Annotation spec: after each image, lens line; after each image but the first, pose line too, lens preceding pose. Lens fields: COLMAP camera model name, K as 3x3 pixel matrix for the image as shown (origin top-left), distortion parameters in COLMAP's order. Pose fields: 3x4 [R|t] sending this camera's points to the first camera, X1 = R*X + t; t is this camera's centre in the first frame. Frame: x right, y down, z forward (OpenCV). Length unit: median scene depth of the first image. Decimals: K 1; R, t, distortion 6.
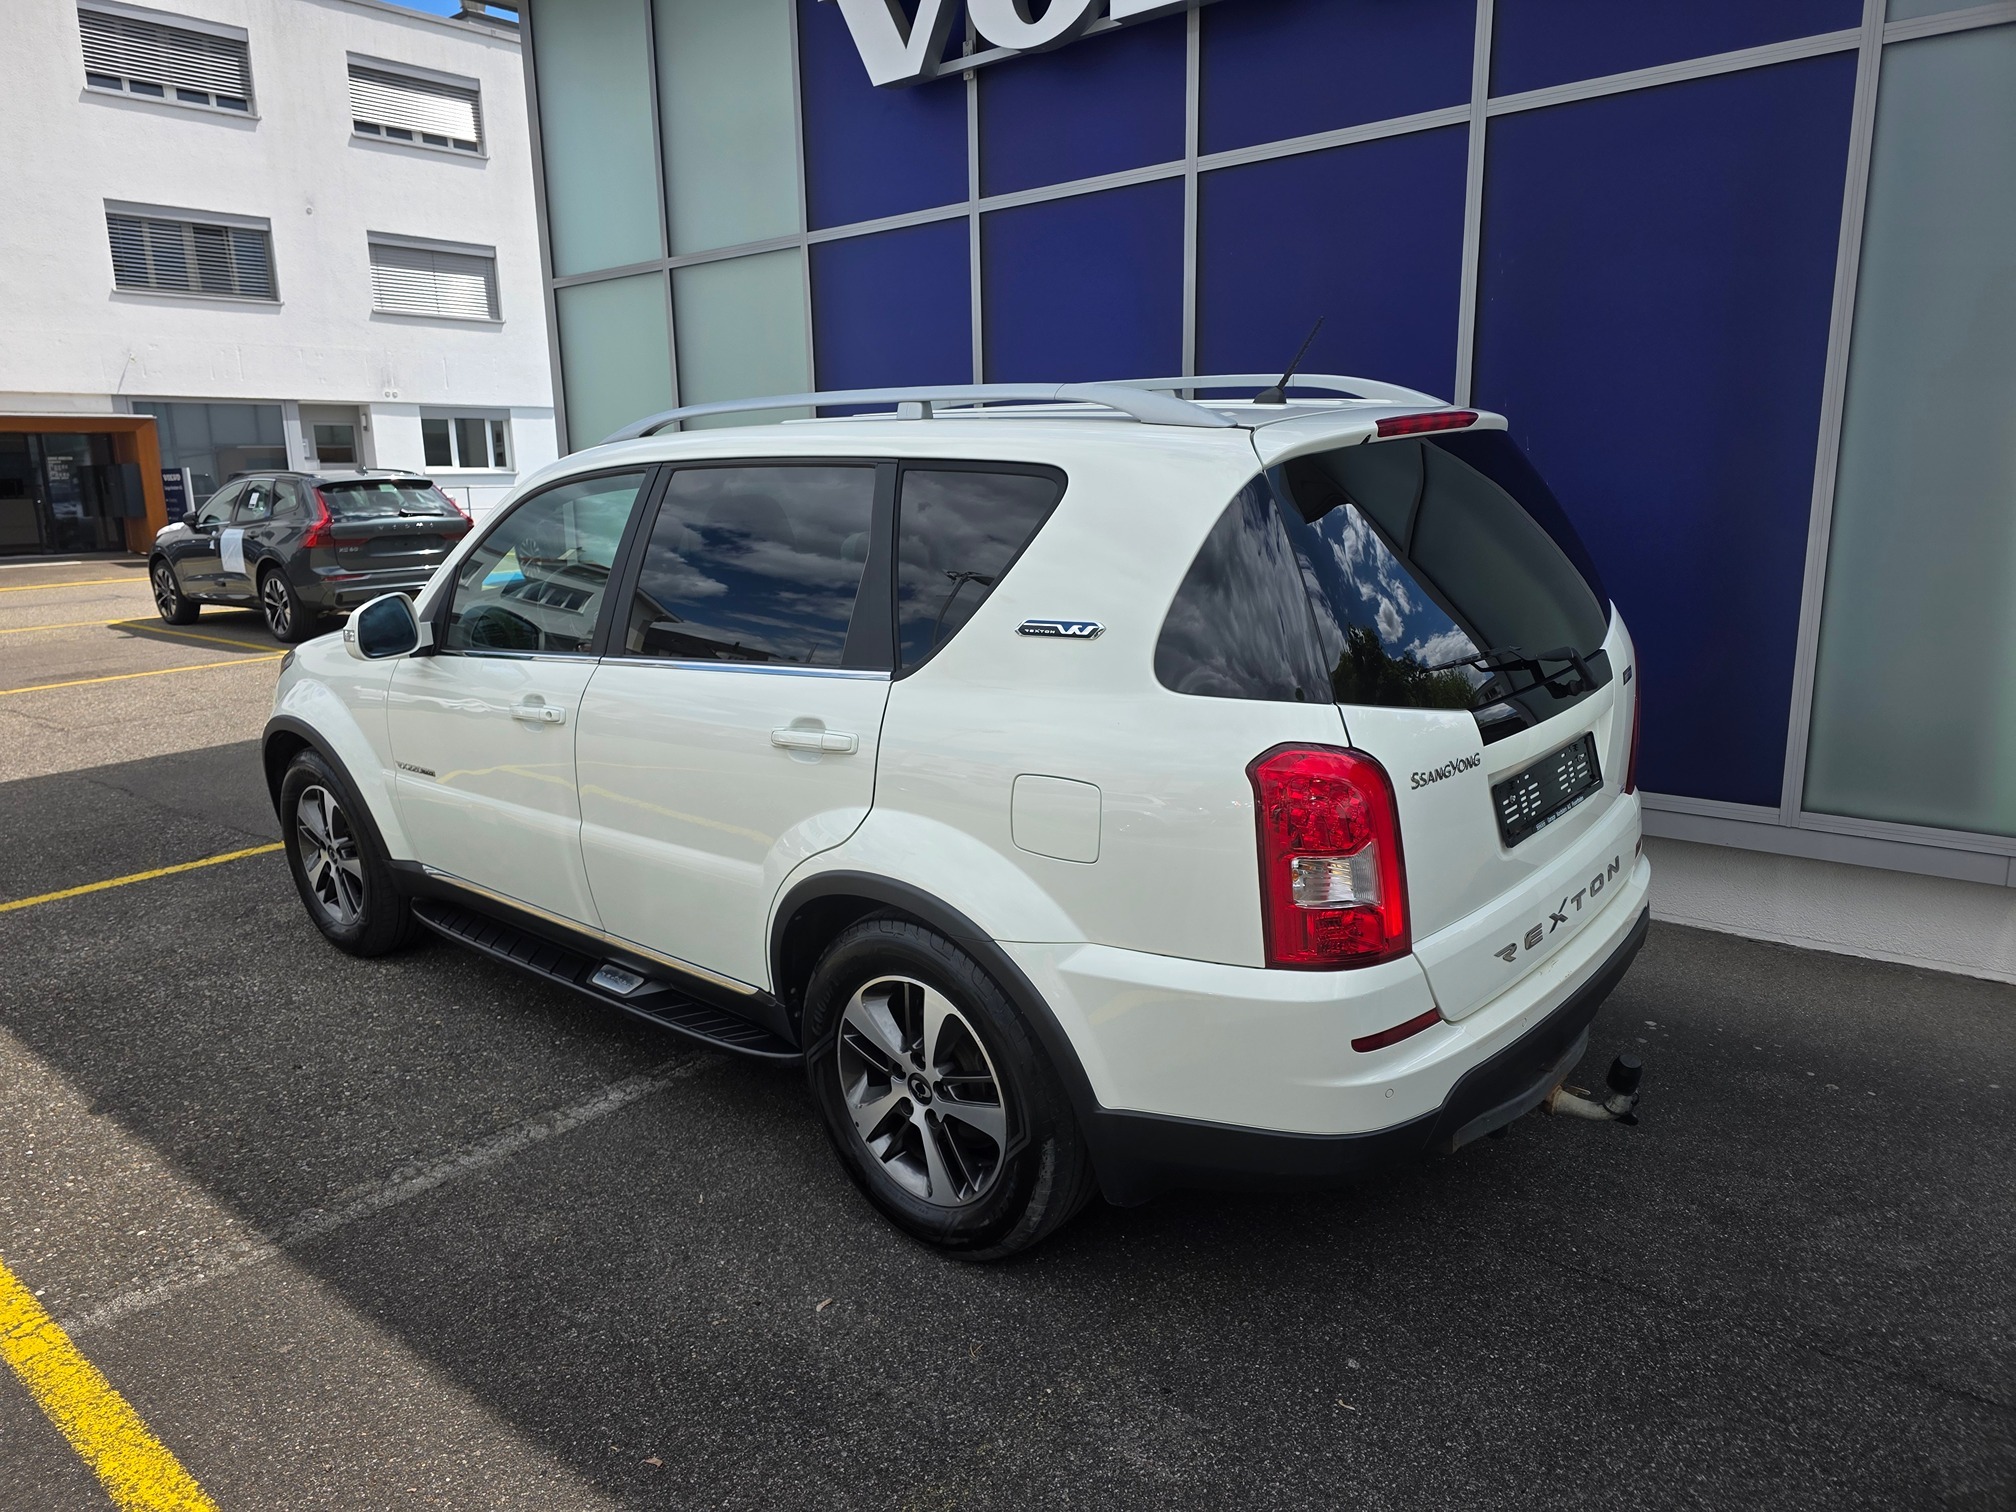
lens RADIAL K [[1352.8, 0, 983.9], [0, 1352.8, 757.1], [0, 0, 1]] dist [0.051685, -0.041176]
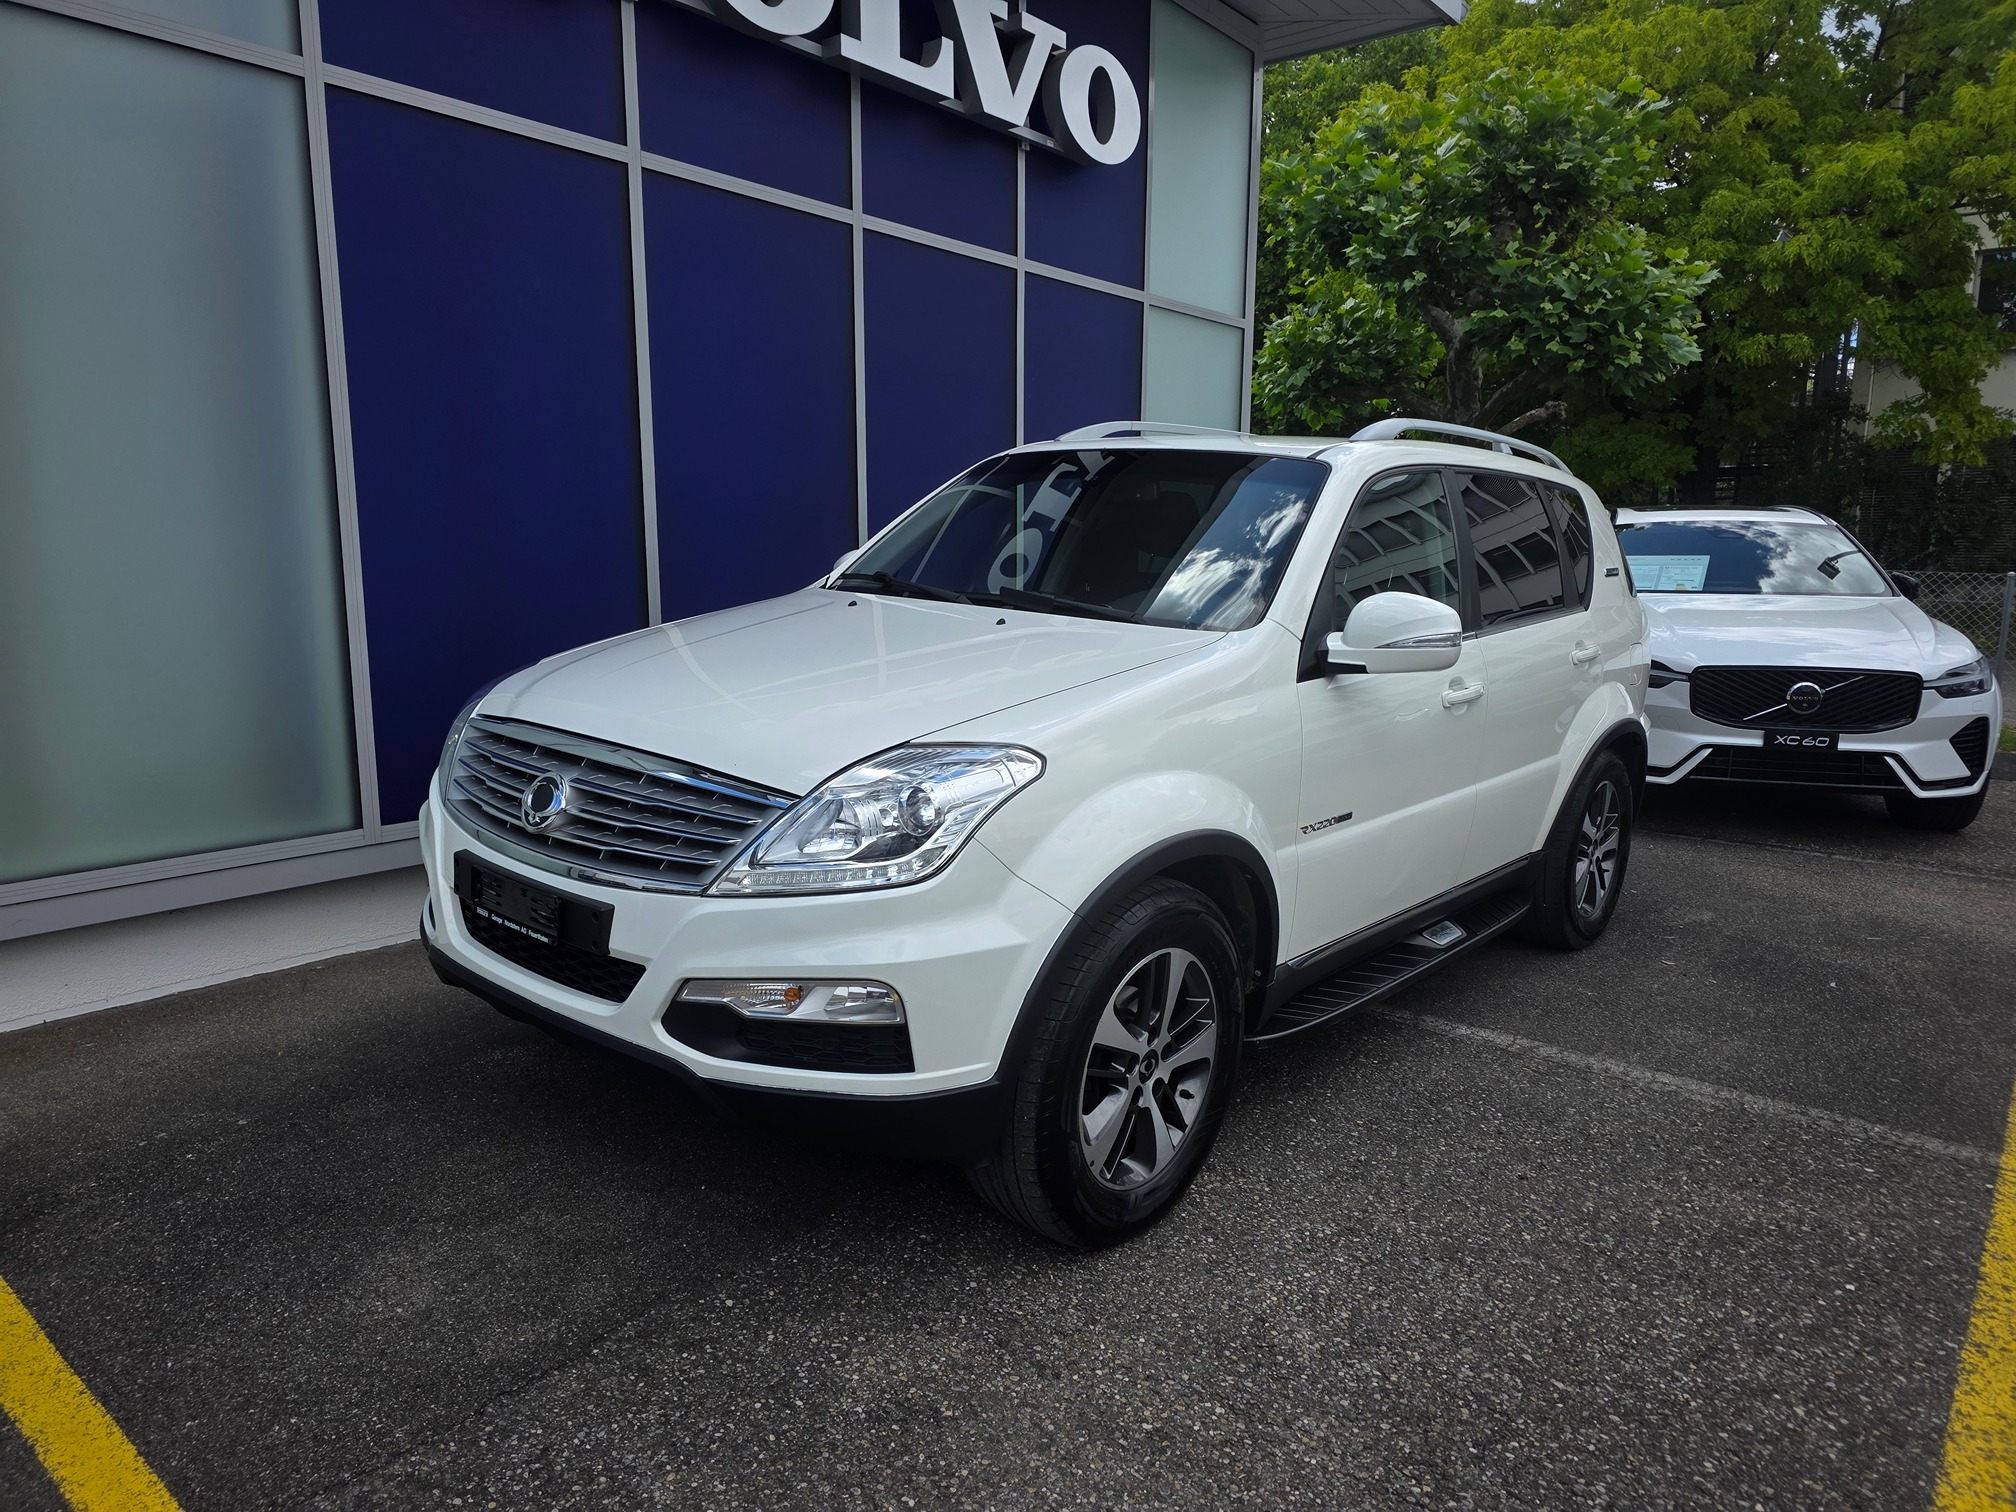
lens RADIAL K [[1345.9, 0, 1008.0], [0, 1345.9, 756.0], [0, 0, 1]] dist [0.057867, -0.047412]
pose [[-0.031953, -0.128896, 0.991143, -1.611150], [0.203639, 0.970010, 0.132712, -0.228497], [-0.978524, 0.206076, -0.004747, 1.614730]]
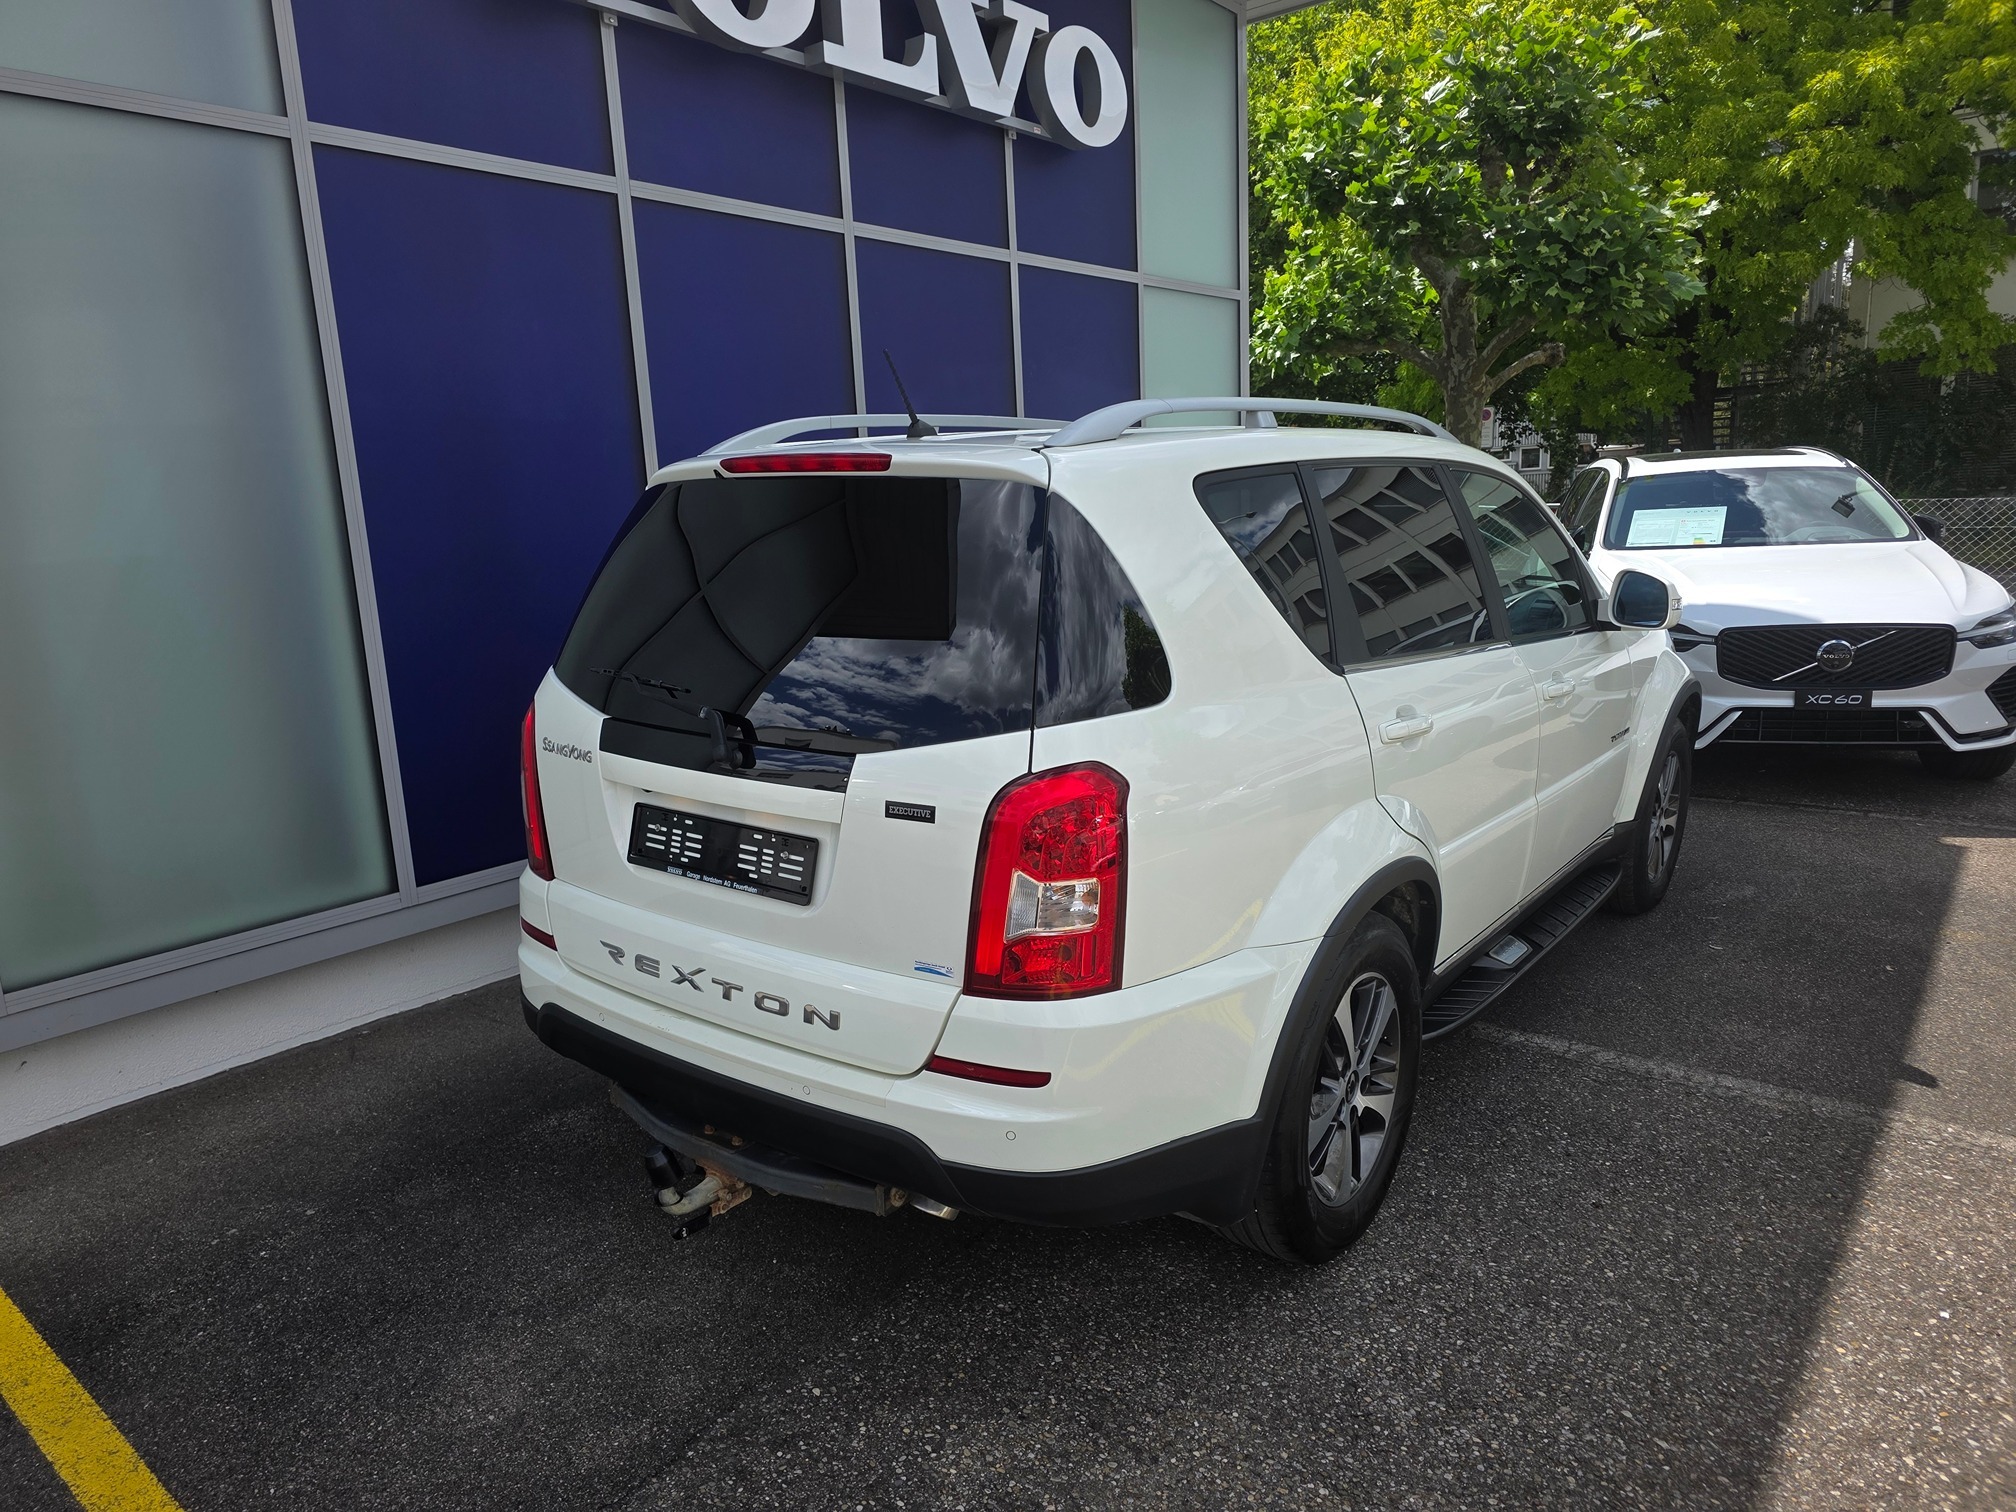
lens RADIAL K [[1352.8, 0, 983.9], [0, 1352.8, 757.1], [0, 0, 1]] dist [0.051685, -0.041176]
pose [[-0.026863, -0.159575, 0.986820, -1.588205], [0.257452, 0.952771, 0.161078, -0.304898], [-0.965918, 0.258385, 0.015488, 1.634906]]
